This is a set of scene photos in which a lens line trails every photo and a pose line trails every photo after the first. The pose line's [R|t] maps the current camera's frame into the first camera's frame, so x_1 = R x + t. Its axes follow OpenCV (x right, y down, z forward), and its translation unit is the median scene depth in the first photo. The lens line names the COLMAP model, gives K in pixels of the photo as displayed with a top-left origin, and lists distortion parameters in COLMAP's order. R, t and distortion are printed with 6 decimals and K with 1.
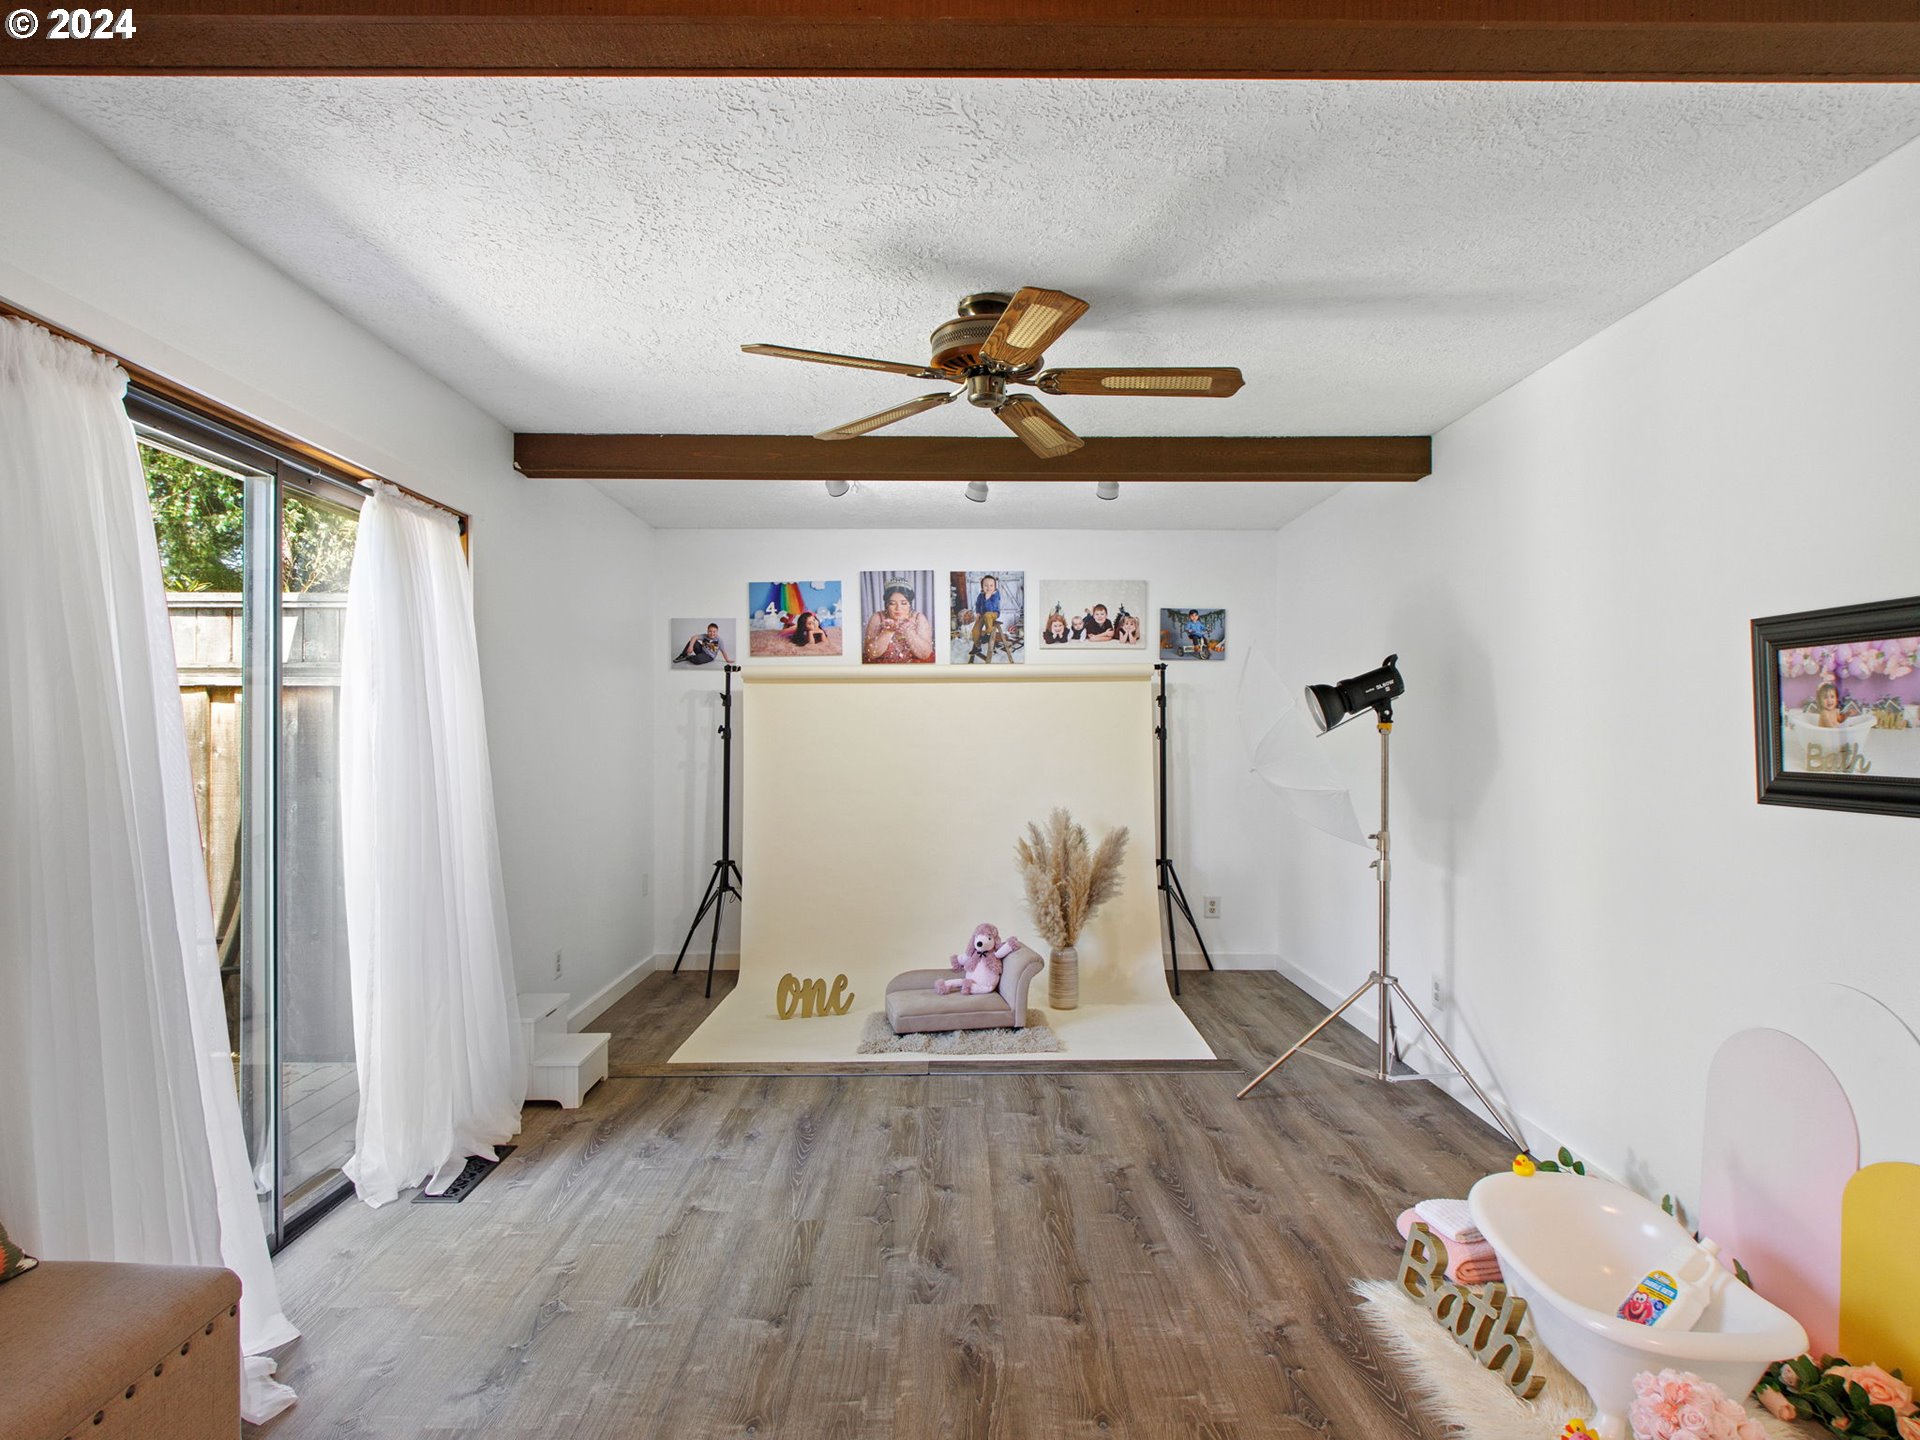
lens RADIAL K [[1003.4, 0, 955.9], [0, 1003.4, 723.5], [0, 0, 1]] dist [0.002617, -0.008867]
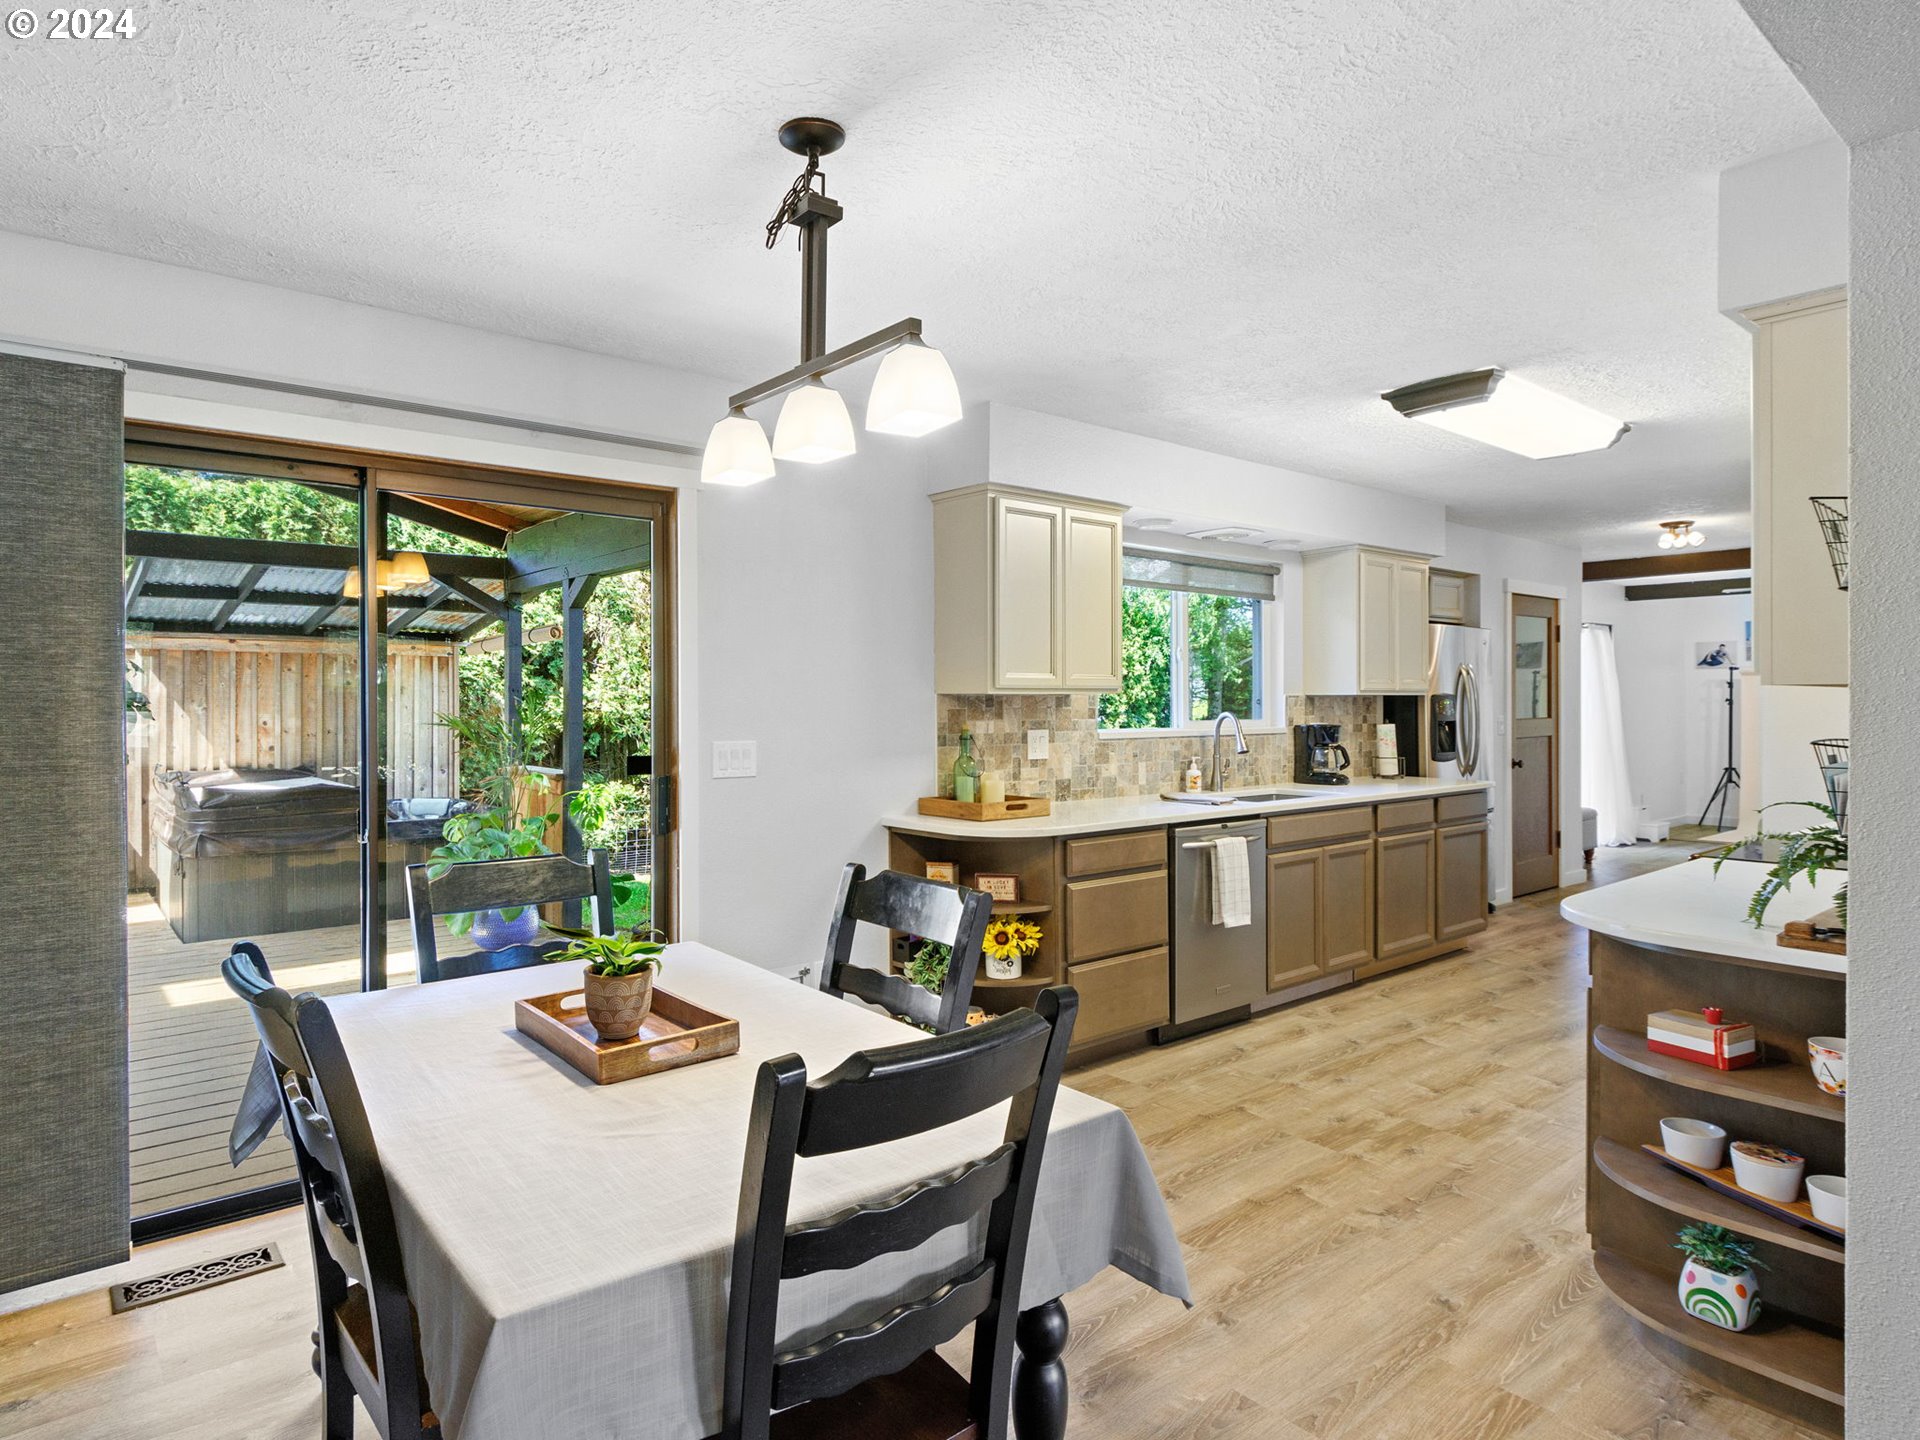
lens RADIAL K [[1083.7, 0, 884.7], [0, 1083.7, 706.3], [0, 0, 1]] dist [0.000338, -0.013512]
pose [[0.611691, 0.000137, -0.791097, 0.403909], [0.012495, 0.999874, 0.009835, -0.022229], [0.790998, -0.015901, 0.611612, -1.507074]]
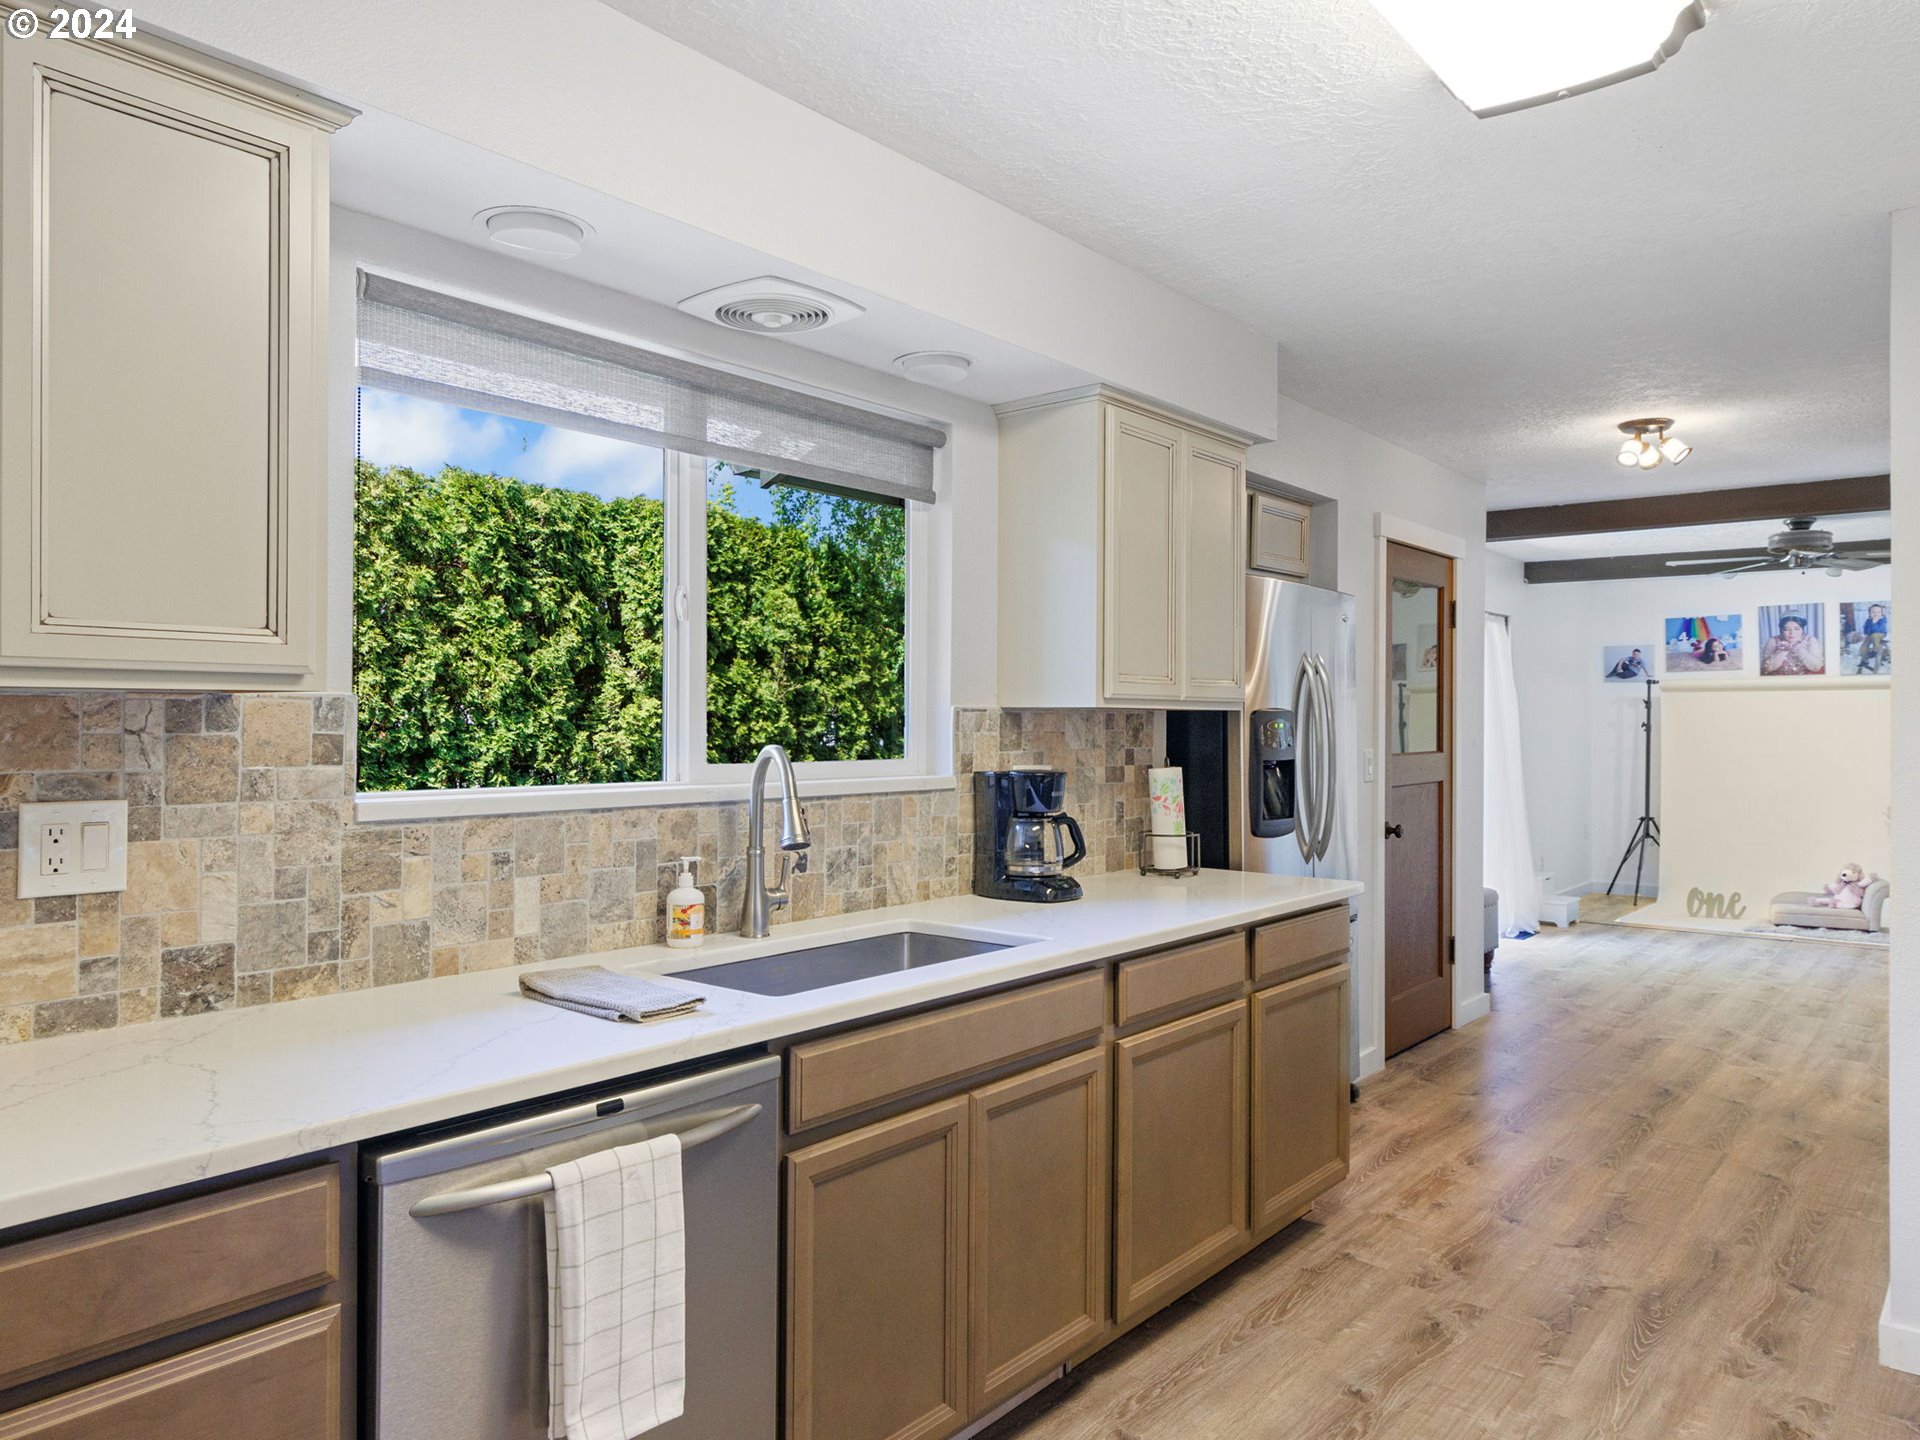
lens RADIAL K [[1328.0, 0, 960.0], [0, 1328.0, 720.0], [0, 0, 1]] dist [0.001208, 0.002908]
pose [[0.775276, 0.002342, -0.631618, 0.197530], [0.002723, 0.999971, 0.007051, -0.016377], [0.631617, -0.007186, 0.775247, -1.036579]]
